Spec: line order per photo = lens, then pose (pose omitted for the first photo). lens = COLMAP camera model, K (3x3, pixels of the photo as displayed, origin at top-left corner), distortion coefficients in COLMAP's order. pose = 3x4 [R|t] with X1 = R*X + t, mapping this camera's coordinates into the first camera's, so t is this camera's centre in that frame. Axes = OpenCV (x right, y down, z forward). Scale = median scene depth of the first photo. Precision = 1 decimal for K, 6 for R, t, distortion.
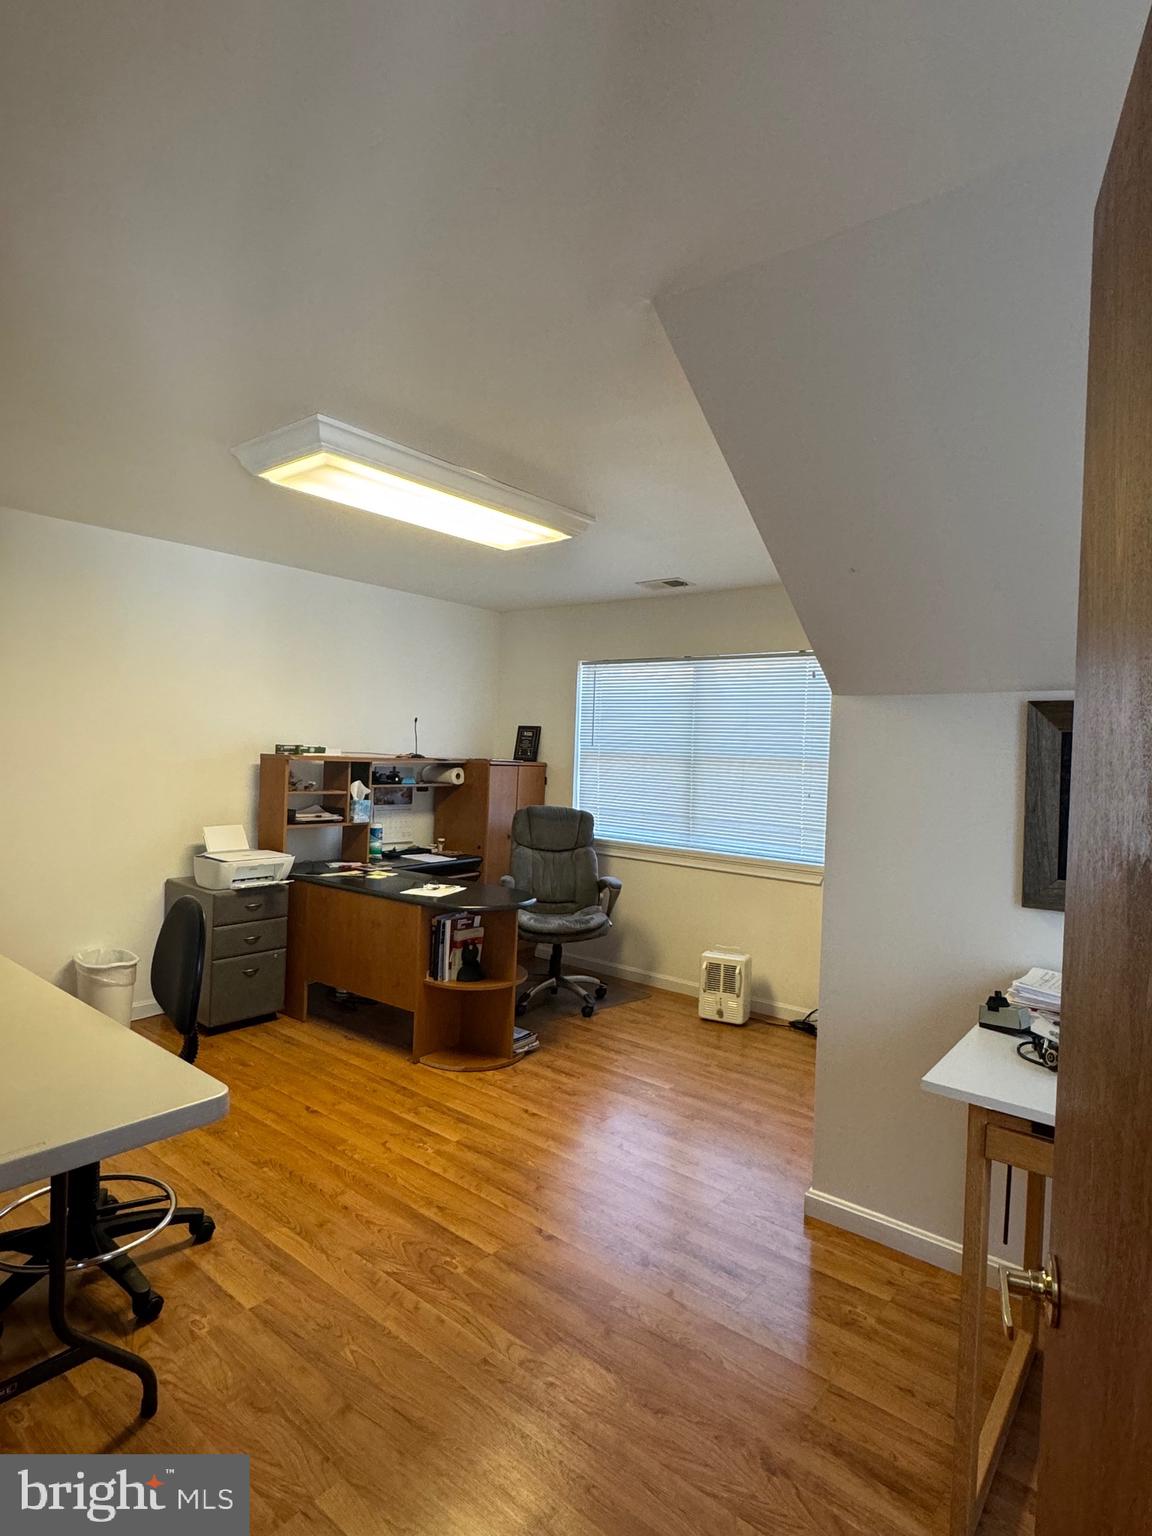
lens RADIAL K [[824.8, 0, 580.1], [0, 824.8, 772.0], [0, 0, 1]] dist [0.005541, -0.003232]
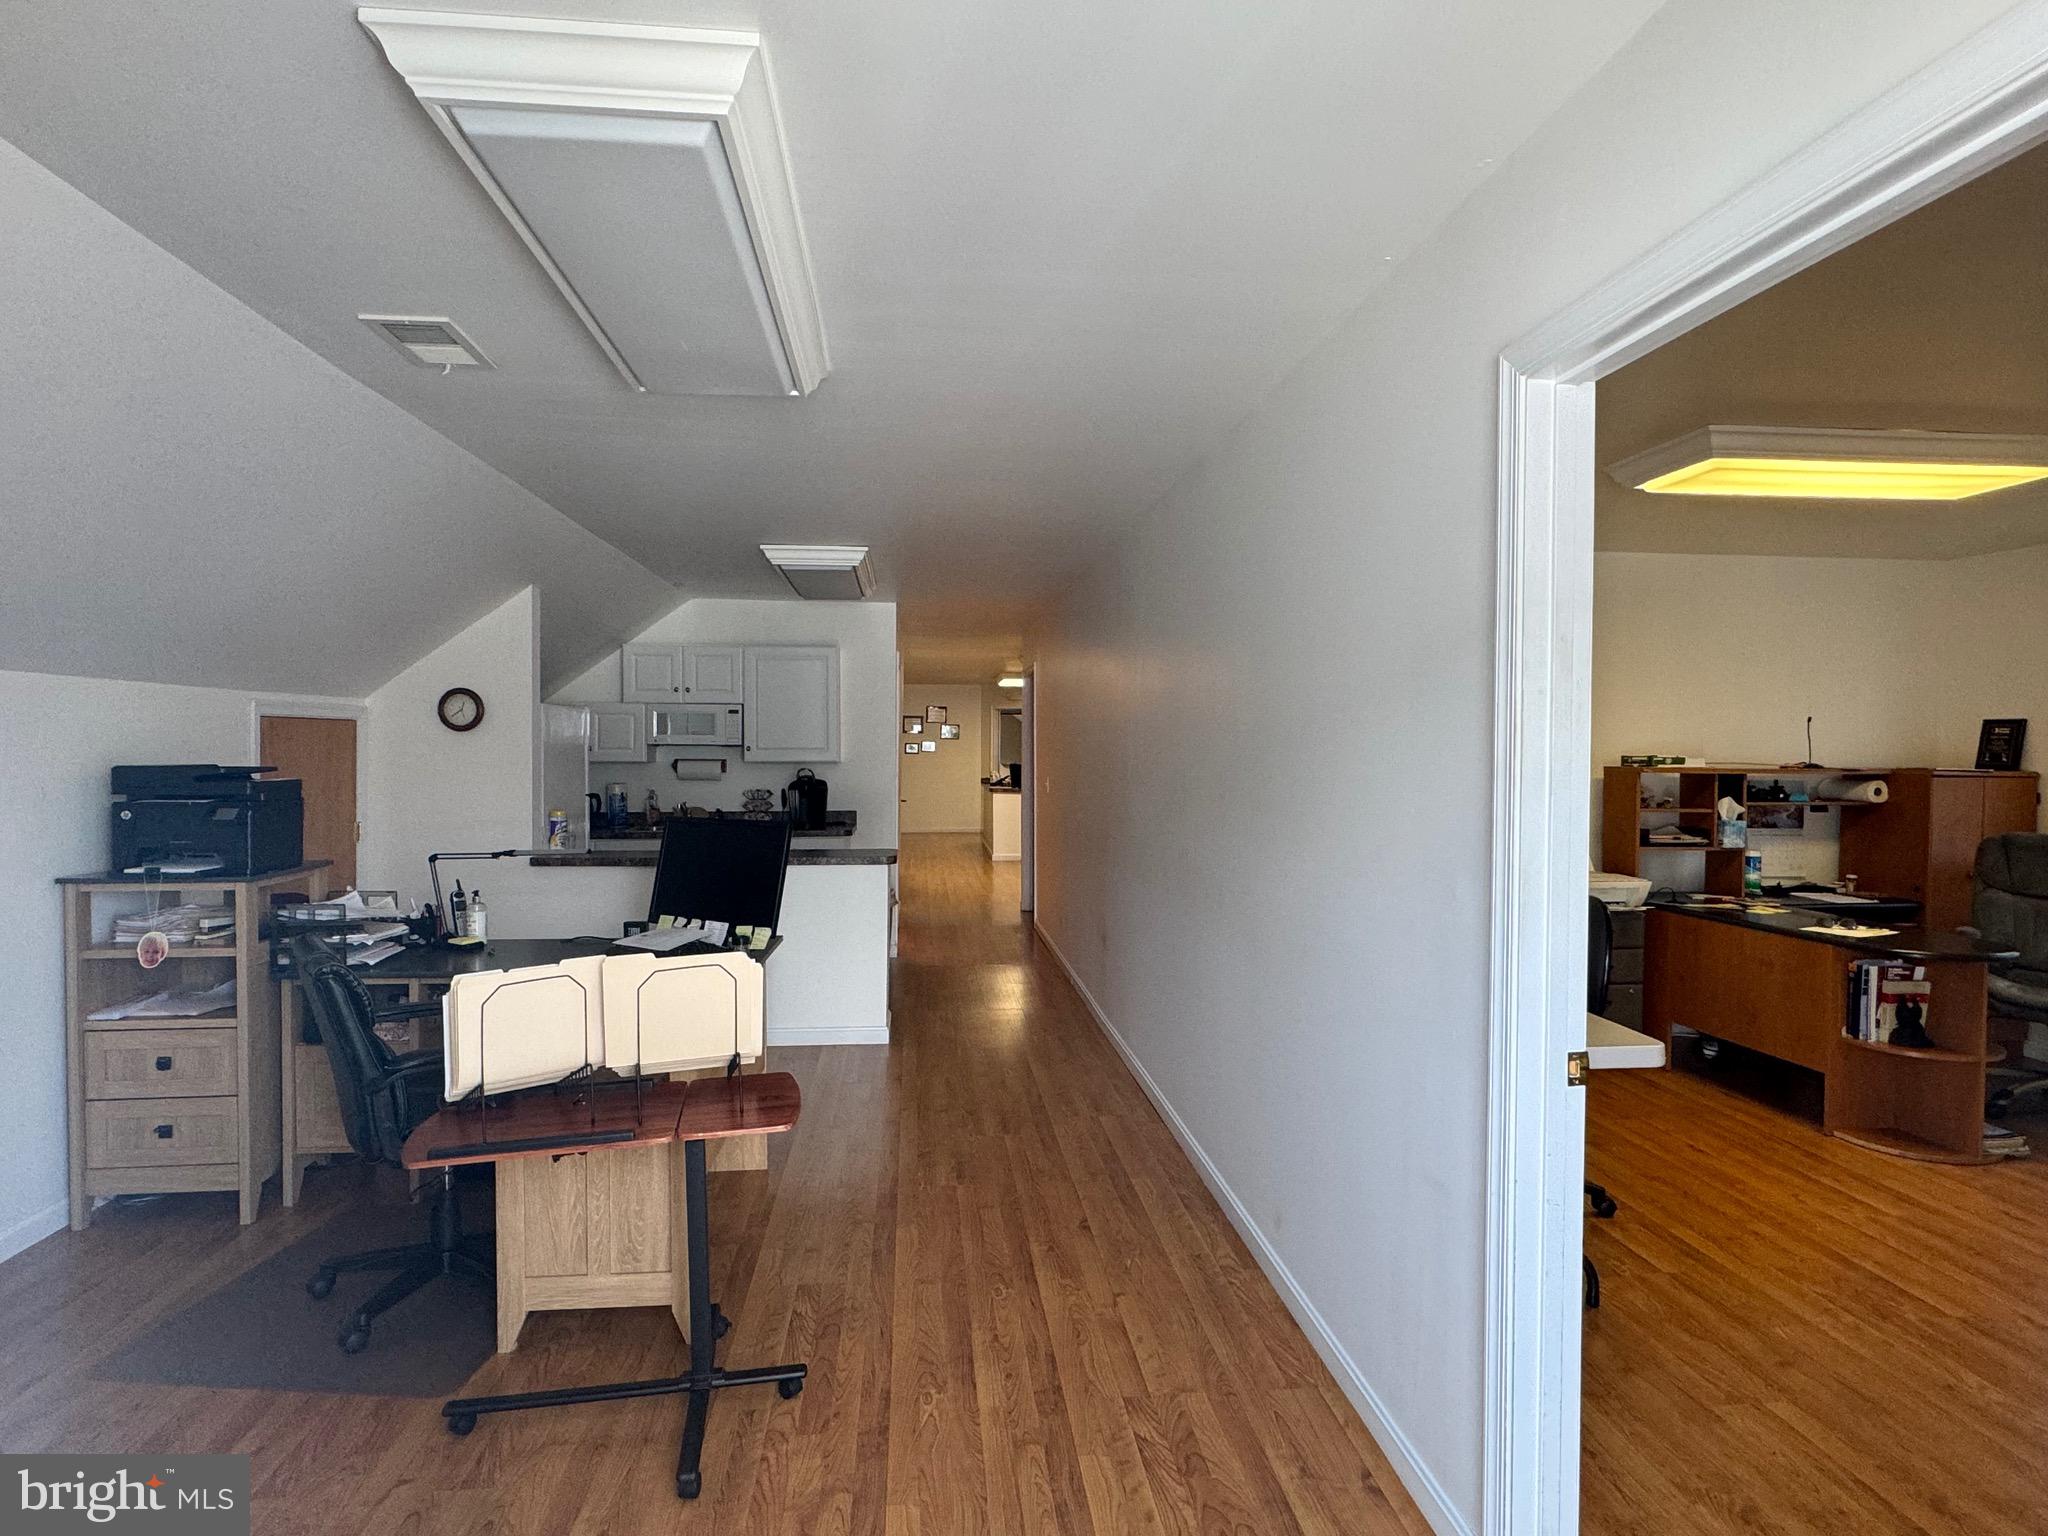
lens RADIAL K [[1099.7, 0, 1031.2], [0, 1099.7, 768.2], [0, 0, 1]] dist [0.005541, -0.003232]
pose [[0.703741, -0.019273, -0.710195, 0.026744], [0.001957, 0.999681, -0.025189, 0.009486], [0.710454, 0.016336, 0.703554, -0.310749]]
